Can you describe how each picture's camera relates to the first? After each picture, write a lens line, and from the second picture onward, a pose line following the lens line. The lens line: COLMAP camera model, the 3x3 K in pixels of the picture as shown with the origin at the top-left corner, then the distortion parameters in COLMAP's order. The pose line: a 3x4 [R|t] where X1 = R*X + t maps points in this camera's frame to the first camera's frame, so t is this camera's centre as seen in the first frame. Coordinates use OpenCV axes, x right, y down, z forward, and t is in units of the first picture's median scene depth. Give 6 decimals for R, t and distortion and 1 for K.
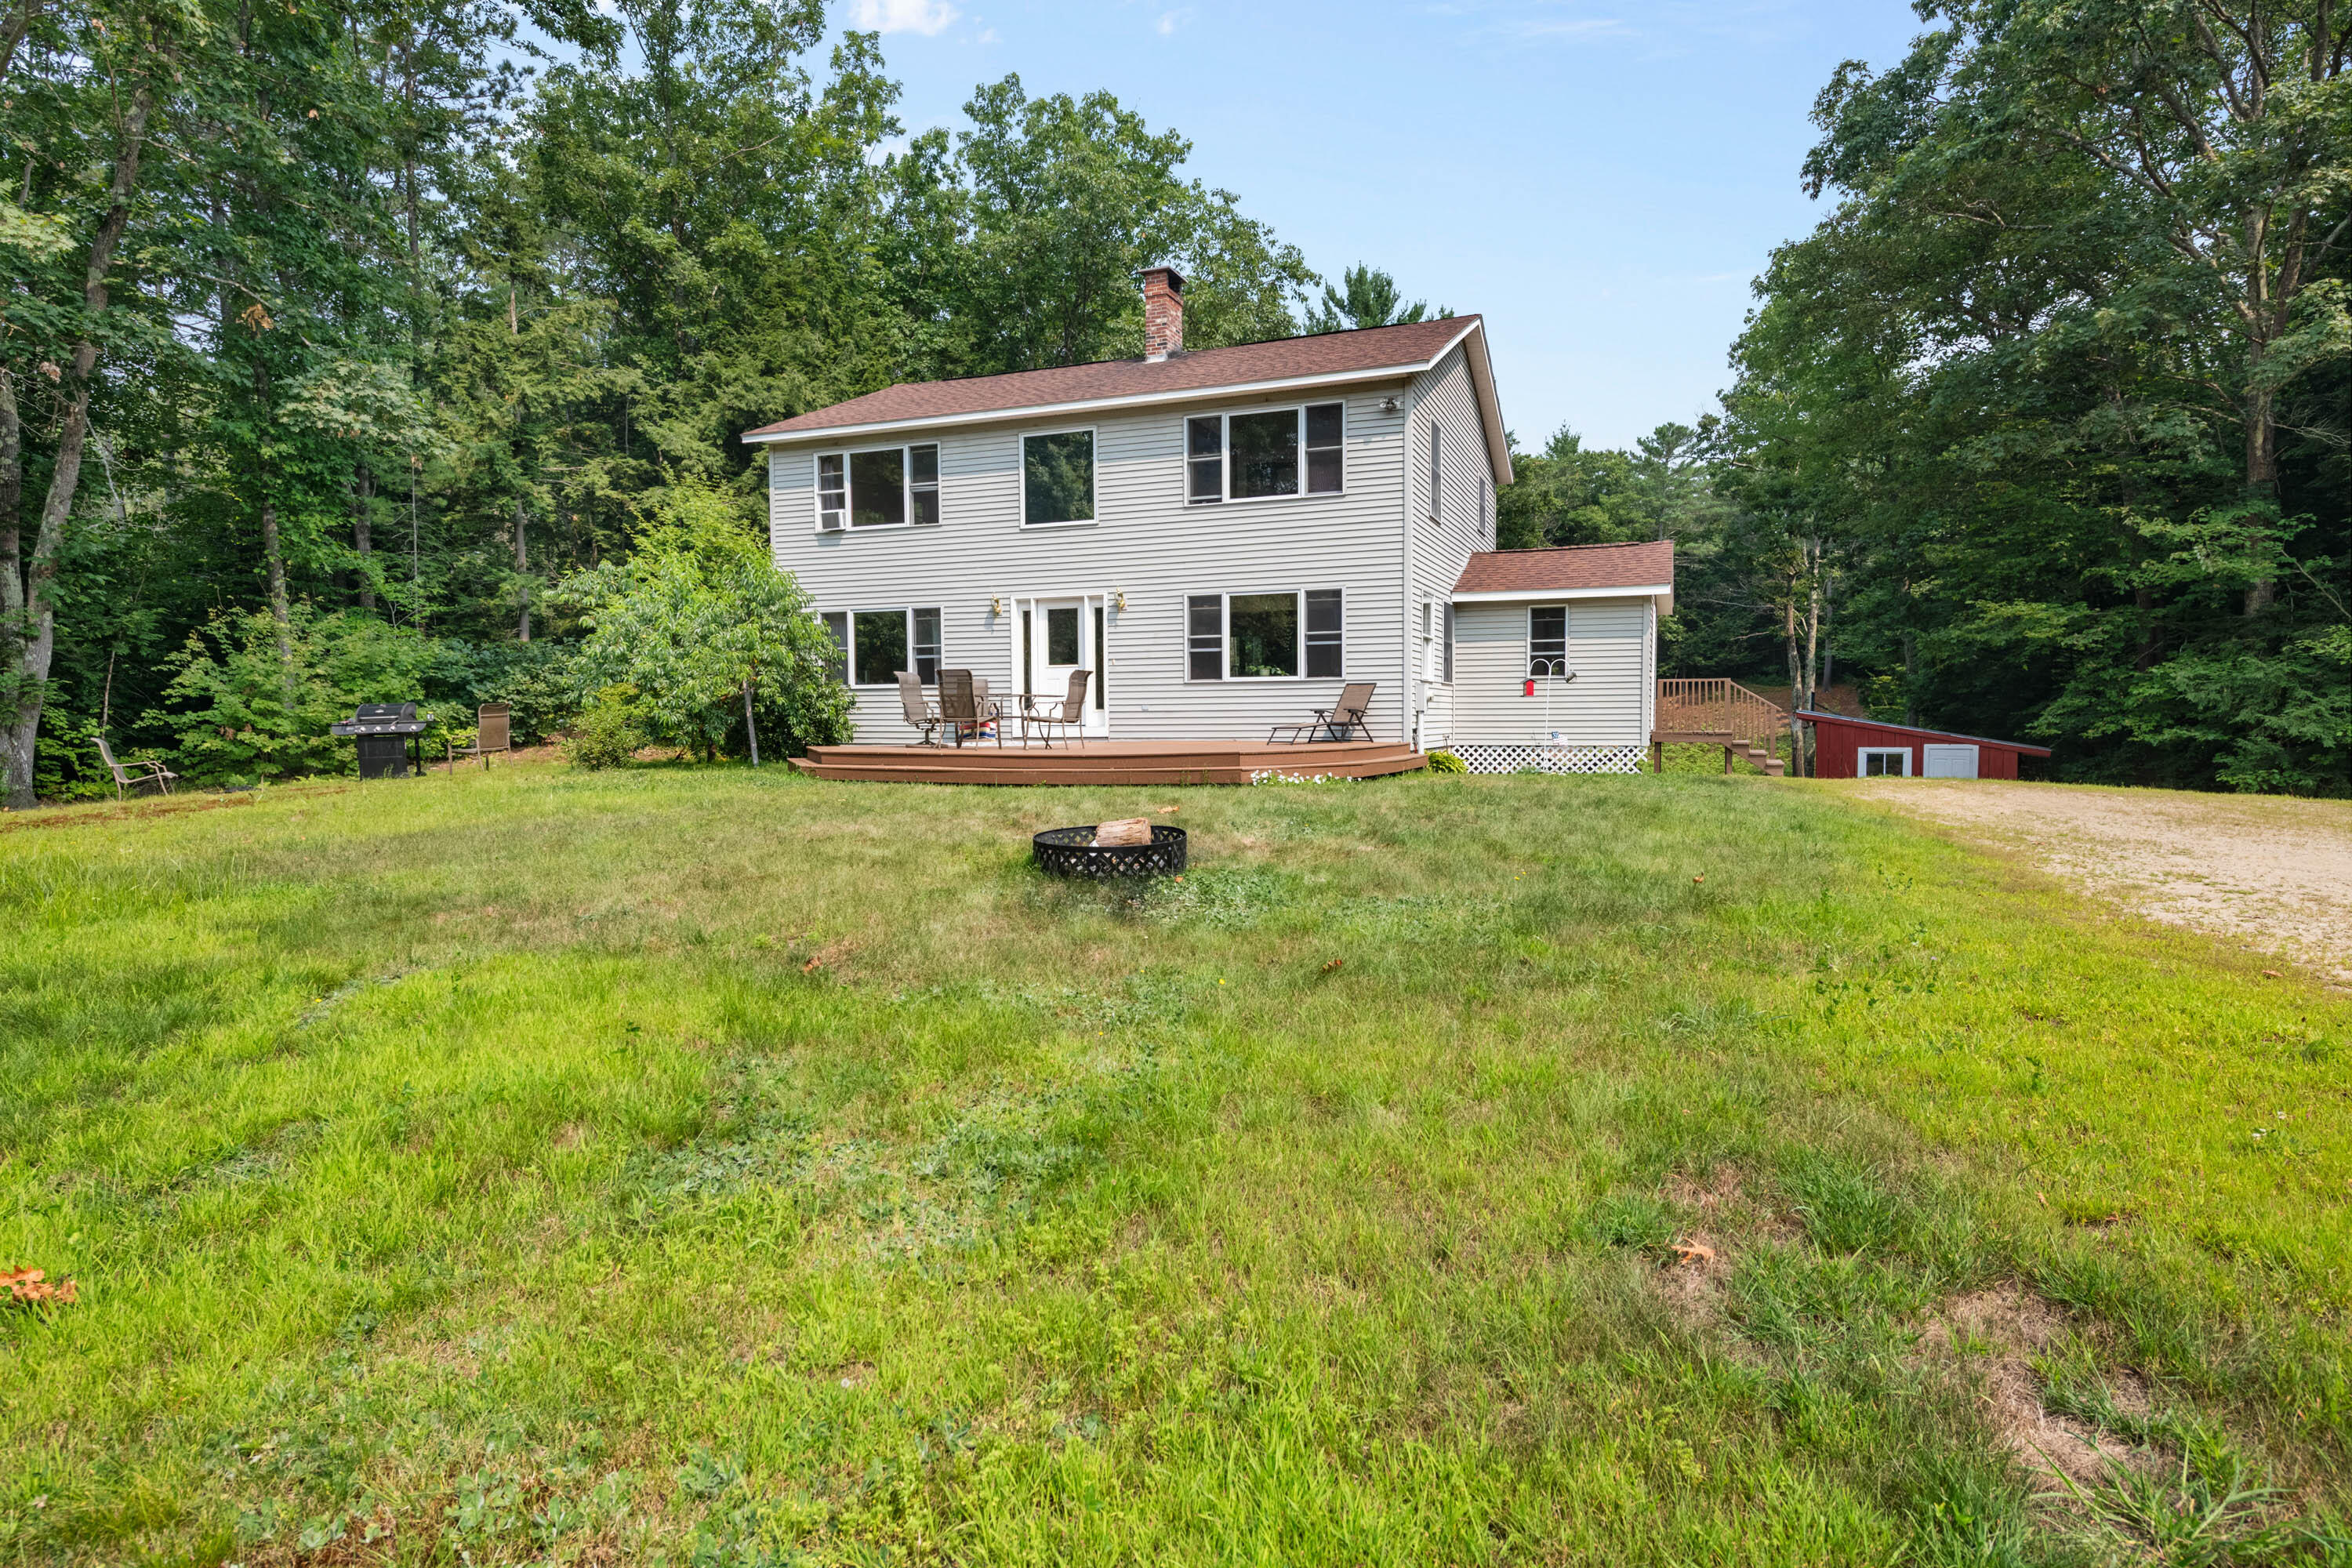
lens RADIAL K [[1368.1, 0, 1144.9], [0, 1368.1, 777.7], [0, 0, 1]] dist [0.019465, 0.000303]
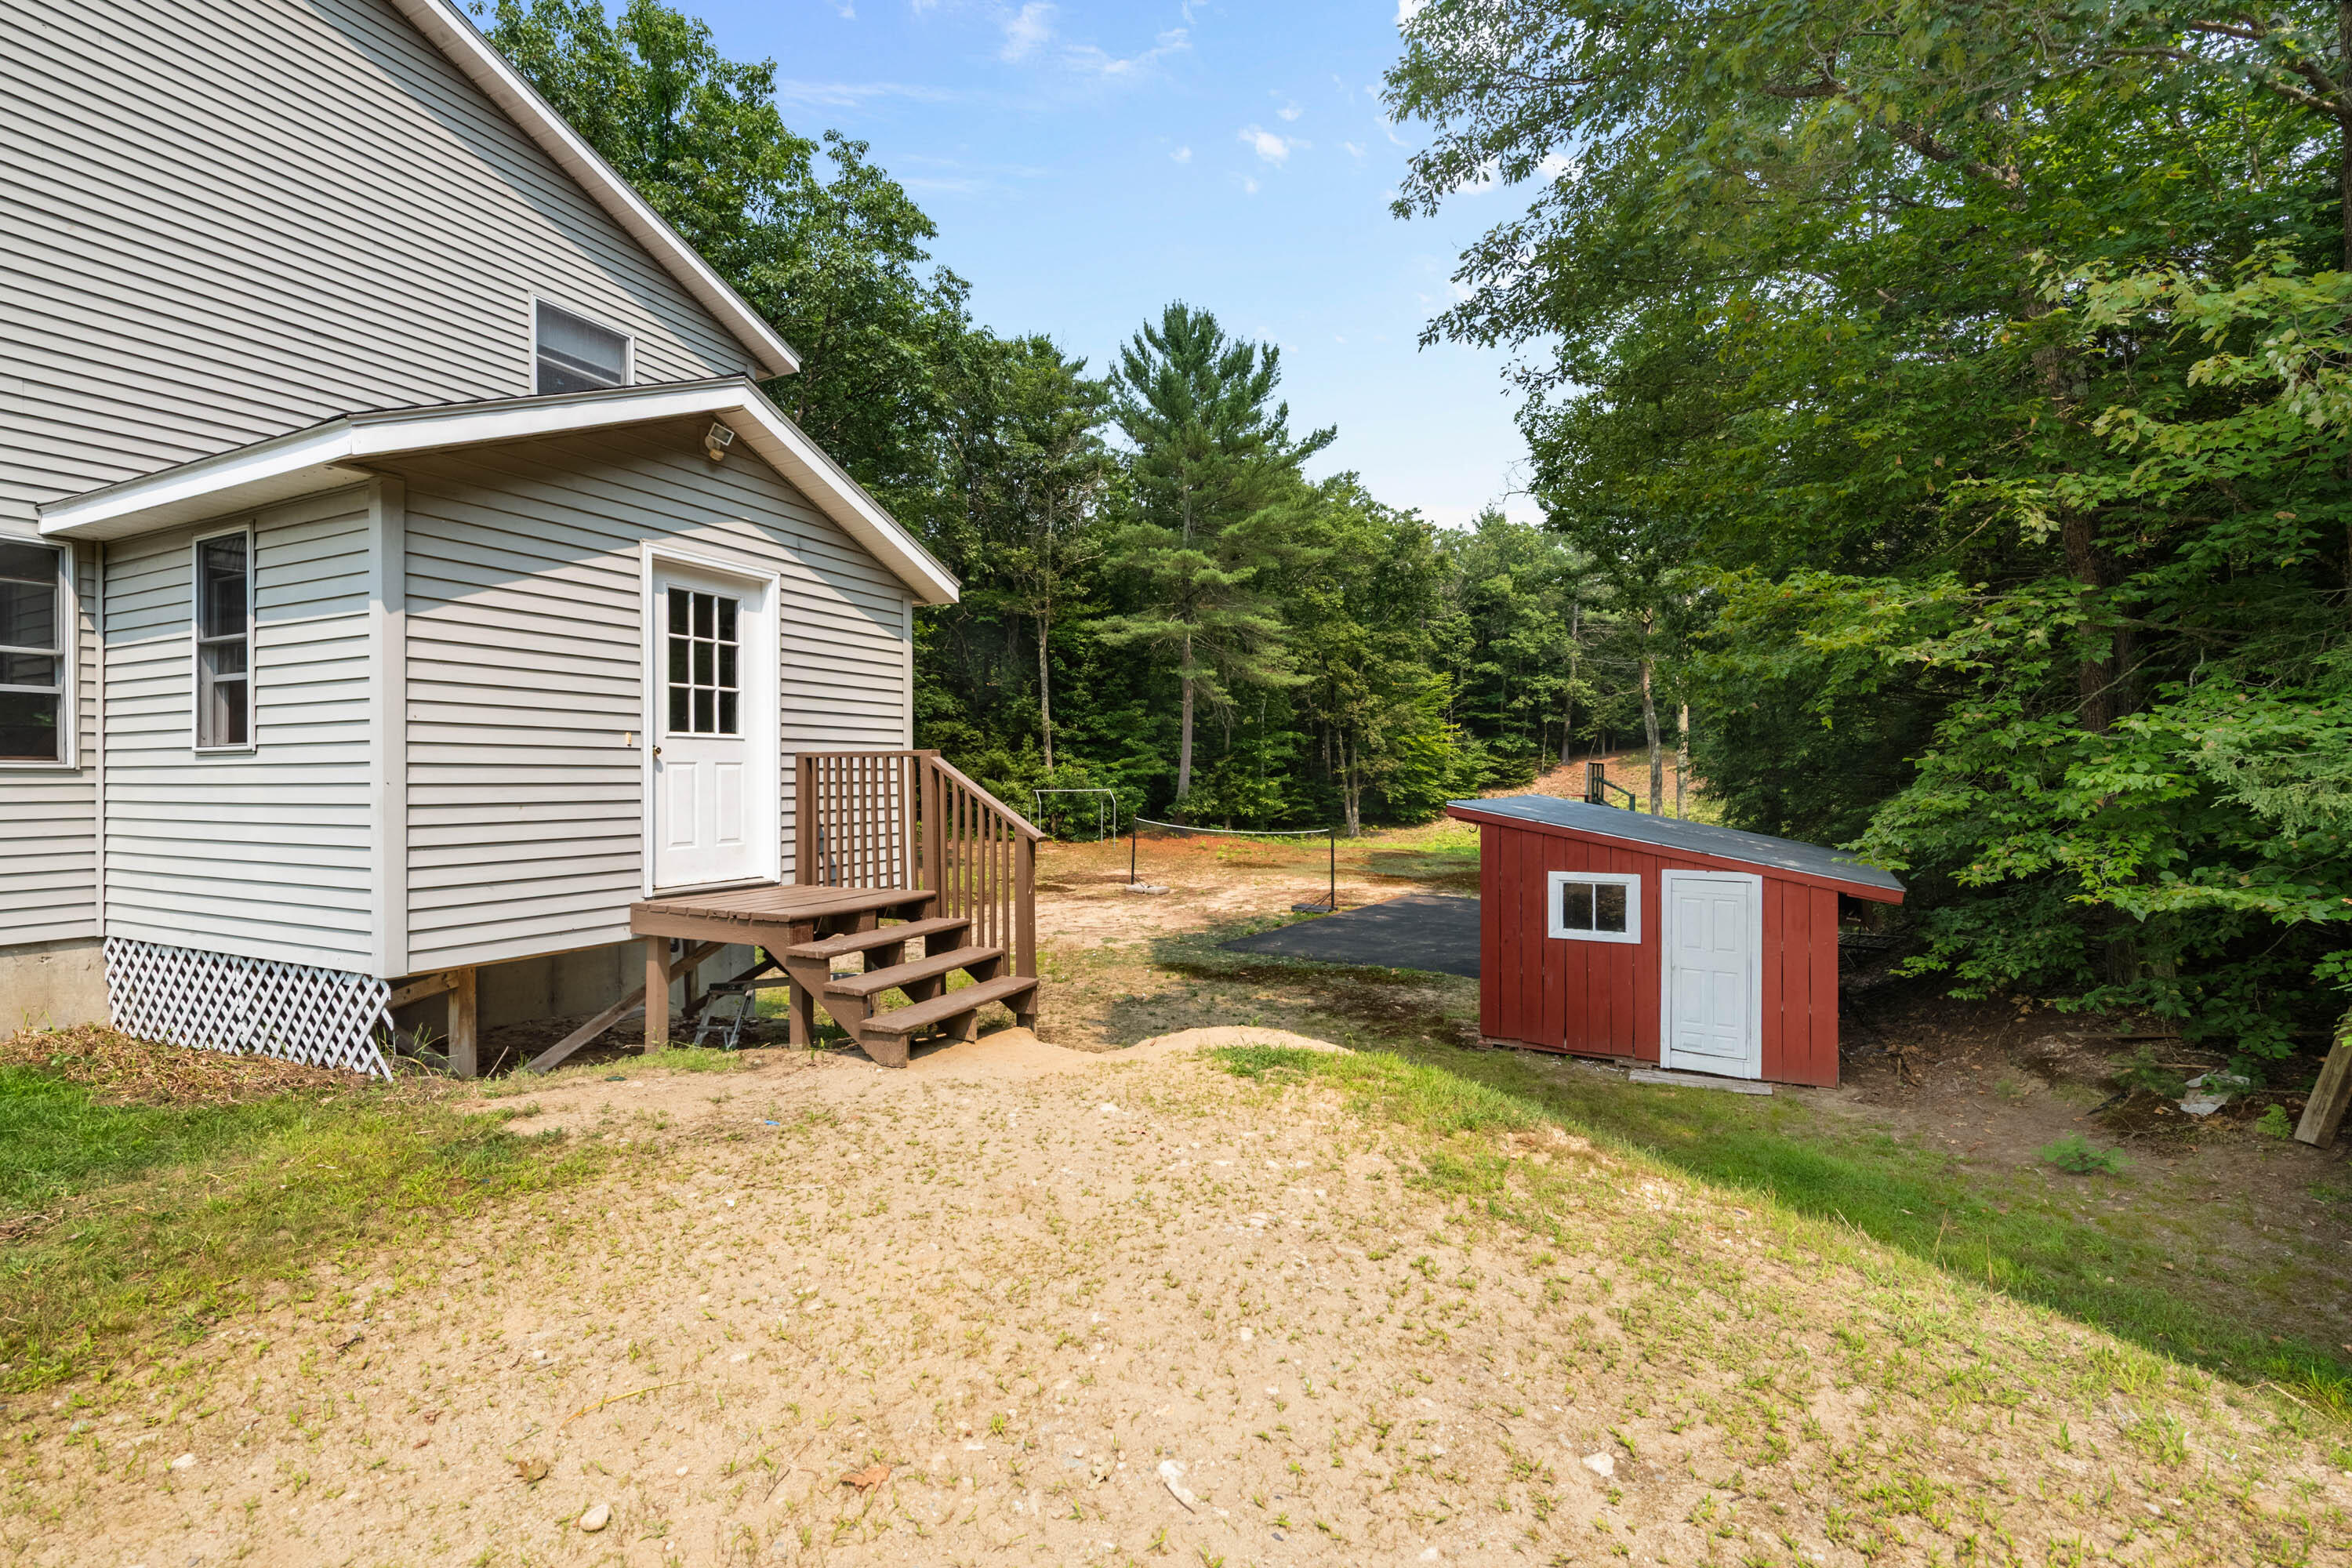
lens RADIAL K [[1070.9, 0, 1172.9], [0, 1070.9, 774.1], [0, 0, 1]] dist [0.000398, 0.000088]
pose [[0.997441, -0.000007, -0.071490, 0.511976], [-0.003128, 0.999038, -0.043742, -0.053093], [0.071421, 0.043853, 0.996482, 0.723184]]
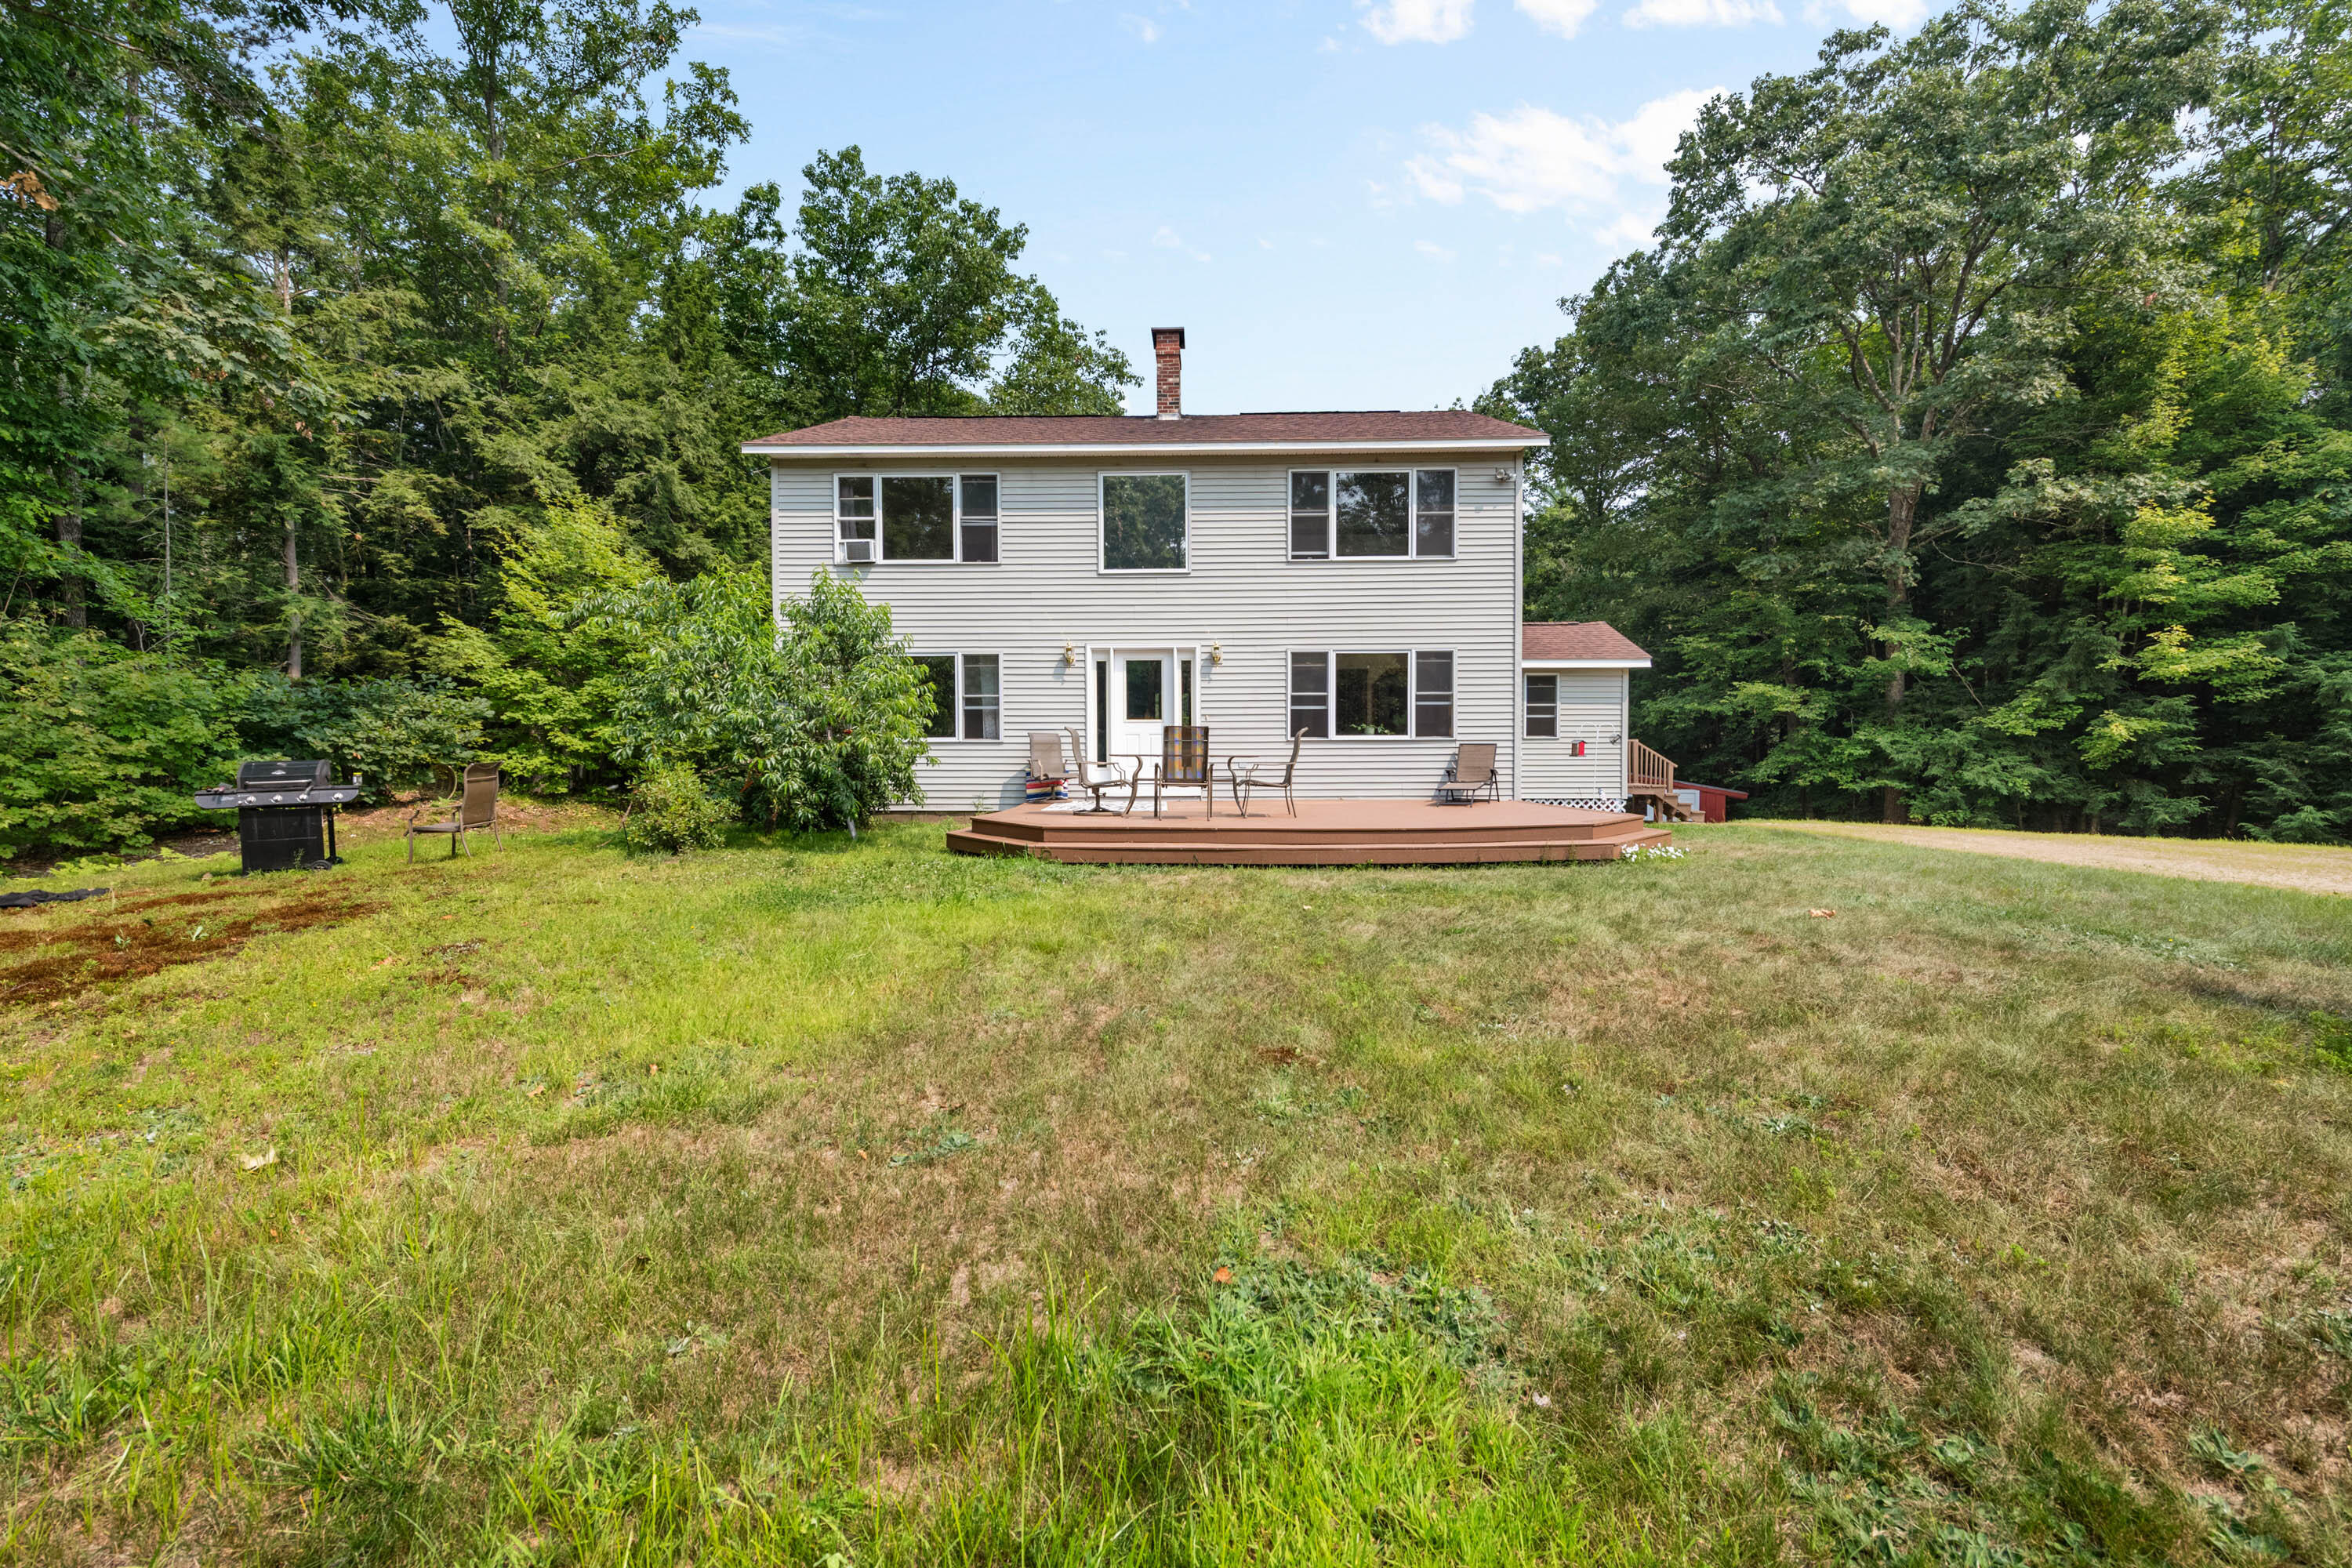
lens RADIAL K [[1070.9, 0, 1172.9], [0, 1070.9, 774.1], [0, 0, 1]] dist [0.000398, 0.000088]
pose [[0.927590, -0.003086, 0.373588, -0.302729], [0.013139, 0.999617, -0.024365, -0.025486], [-0.373370, 0.027509, 0.927275, 0.294694]]
